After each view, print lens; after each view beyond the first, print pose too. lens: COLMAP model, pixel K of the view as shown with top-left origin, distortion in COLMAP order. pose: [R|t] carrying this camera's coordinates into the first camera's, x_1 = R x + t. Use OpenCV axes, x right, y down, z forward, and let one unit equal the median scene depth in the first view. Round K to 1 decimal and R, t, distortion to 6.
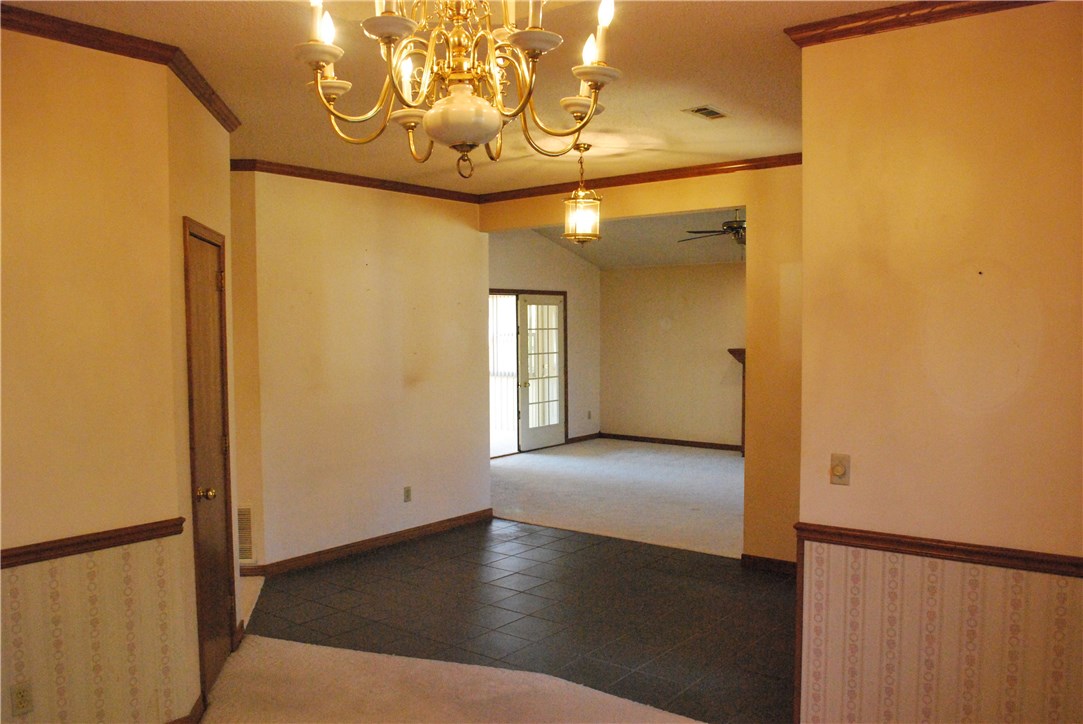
lens RADIAL K [[856.6, 0, 541.5], [0, 856.6, 362.0], [0, 0, 1]] dist [-0.089890, 0.002728]
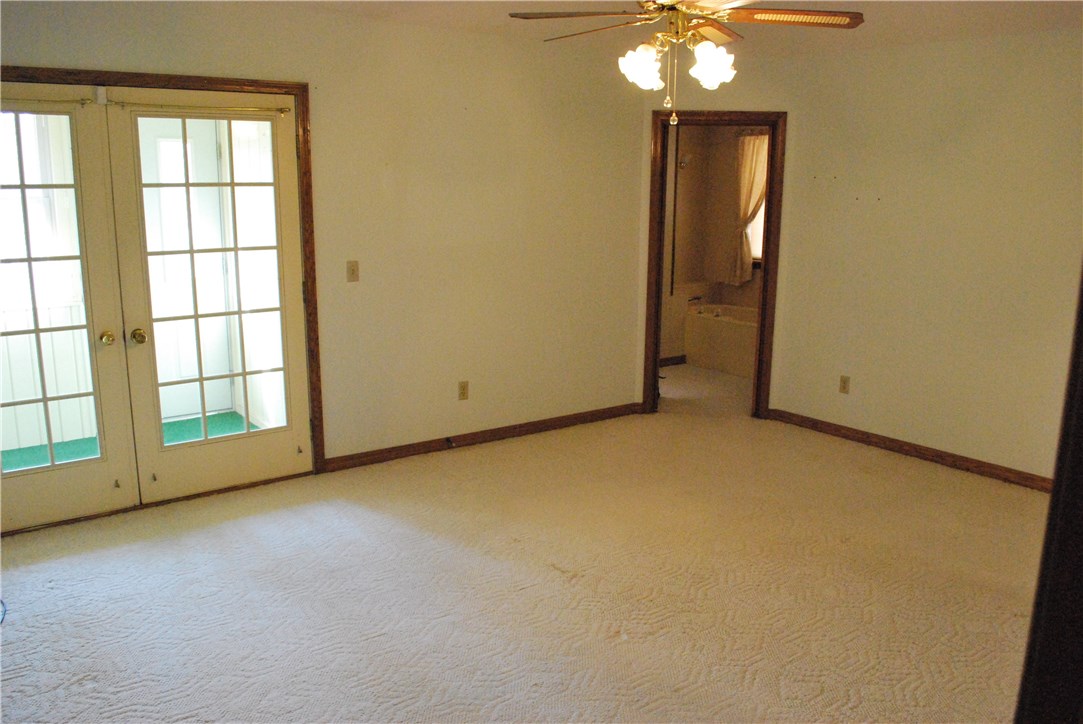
lens RADIAL K [[856.6, 0, 541.5], [0, 856.6, 362.0], [0, 0, 1]] dist [-0.089890, 0.002728]
pose [[0.977685, 0.061219, -0.200958, 0.216089], [-0.027467, 0.985637, 0.166629, -0.026962], [0.208272, -0.157391, 0.965324, 0.655131]]
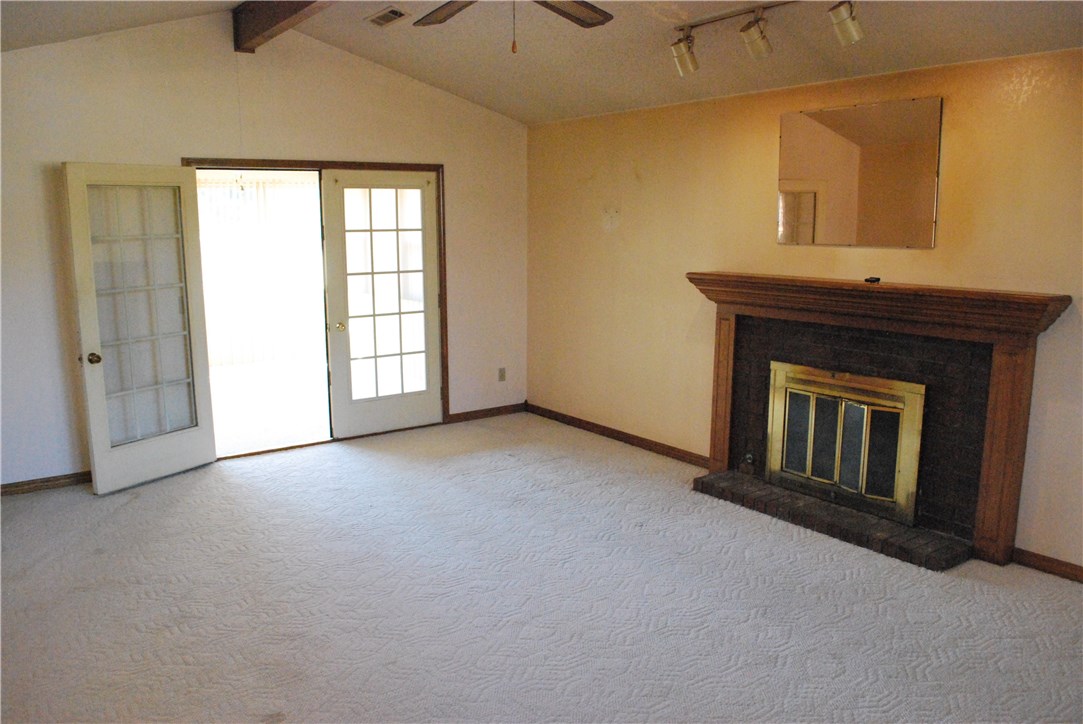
lens RADIAL K [[856.6, 0, 541.5], [0, 856.6, 362.0], [0, 0, 1]] dist [-0.089890, 0.002728]
pose [[0.965537, 0.050719, -0.255275, 0.251328], [-0.020162, 0.992457, 0.120925, -0.021560], [0.259483, -0.111611, 0.959277, 0.457005]]
